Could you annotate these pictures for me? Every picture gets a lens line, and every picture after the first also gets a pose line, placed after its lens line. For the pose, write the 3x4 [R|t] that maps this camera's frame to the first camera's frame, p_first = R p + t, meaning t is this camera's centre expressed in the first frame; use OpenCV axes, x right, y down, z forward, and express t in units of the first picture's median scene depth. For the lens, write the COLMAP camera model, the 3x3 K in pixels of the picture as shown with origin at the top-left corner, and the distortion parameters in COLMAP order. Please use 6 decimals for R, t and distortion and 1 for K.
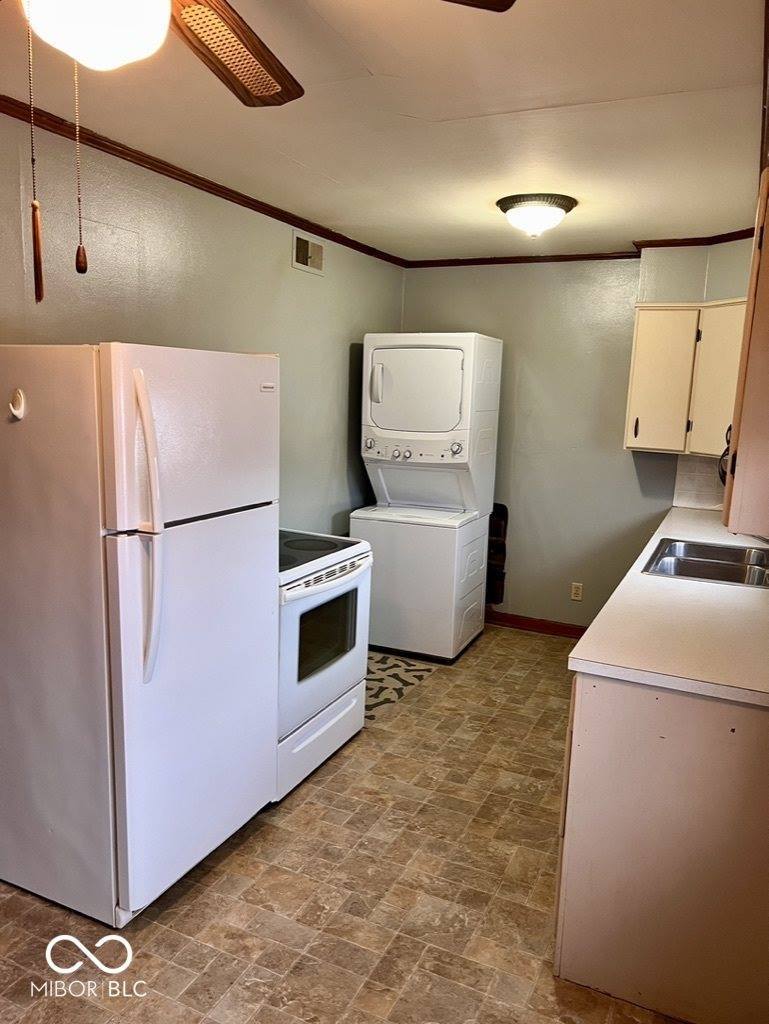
lens RADIAL K [[767.9, 0, 380.5], [0, 767.9, 513.0], [0, 0, 1]] dist [0.010081, -0.001258]
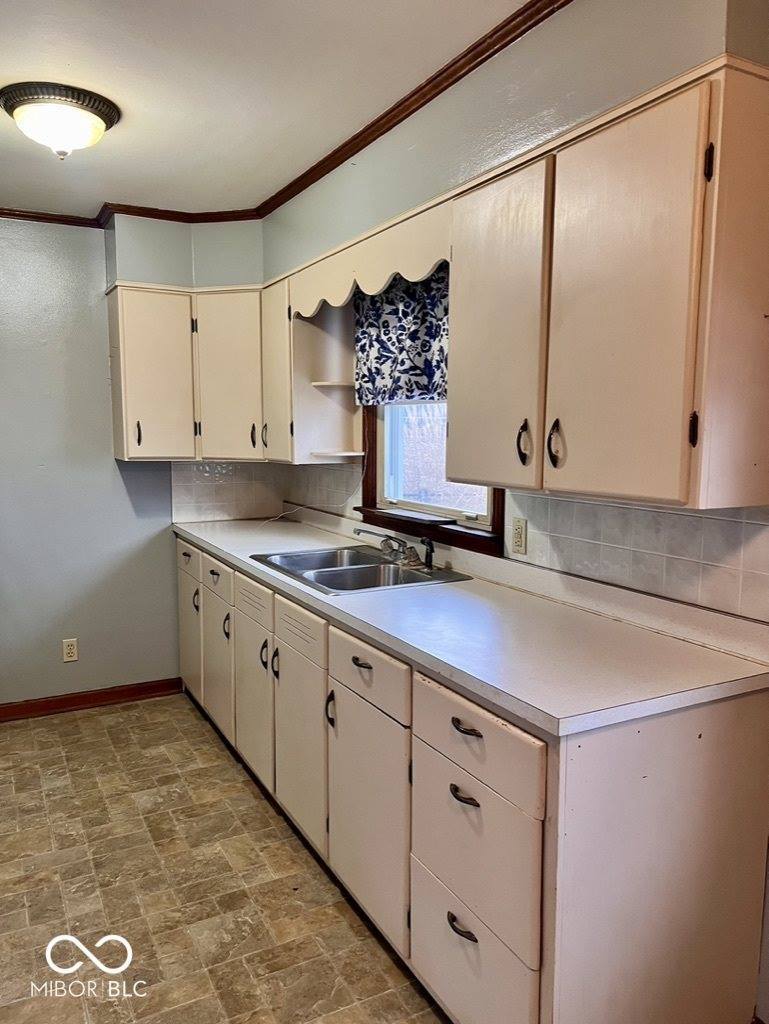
lens RADIAL K [[767.9, 0, 385.3], [0, 767.9, 512.7], [0, 0, 1]] dist [0.010081, -0.001258]
pose [[0.596841, -0.129726, 0.791803, -0.211524], [0.151792, 0.987278, 0.047336, -0.032808], [-0.787871, 0.091937, 0.608940, 0.369128]]
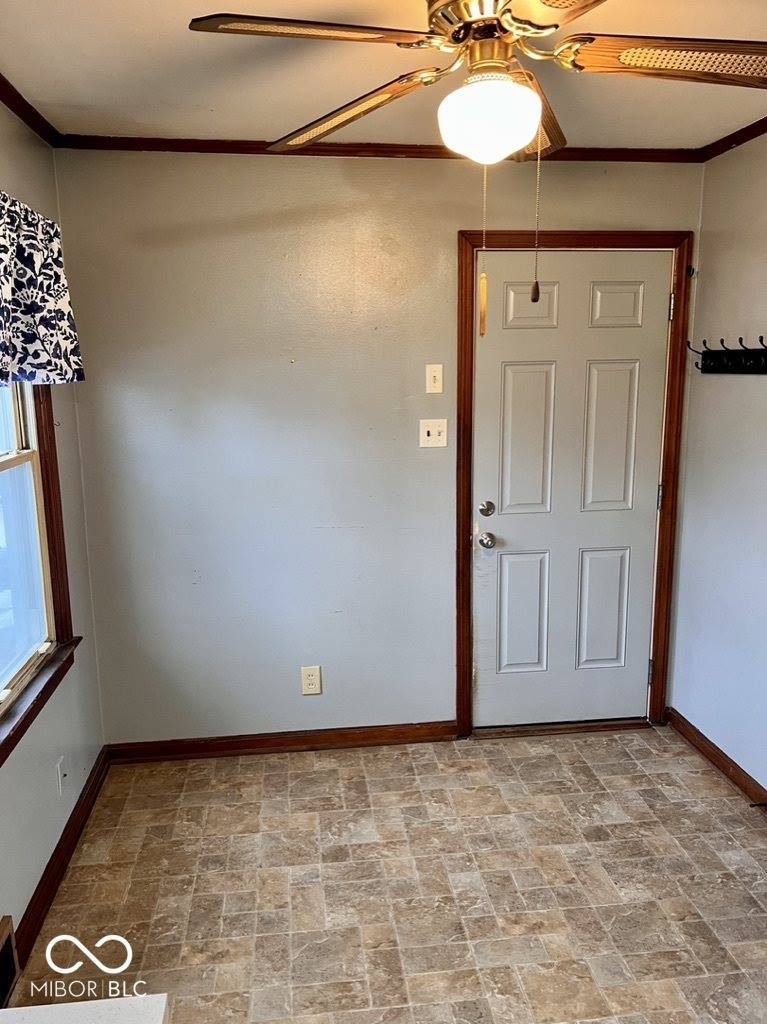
lens RADIAL K [[767.9, 0, 386.4], [0, 767.9, 507.7], [0, 0, 1]] dist [0.010081, -0.001258]
pose [[-0.840837, 0.069865, -0.536760, 0.455881], [-0.111619, 0.947943, 0.298236, -0.211232], [0.529655, 0.310680, -0.789268, 1.314923]]
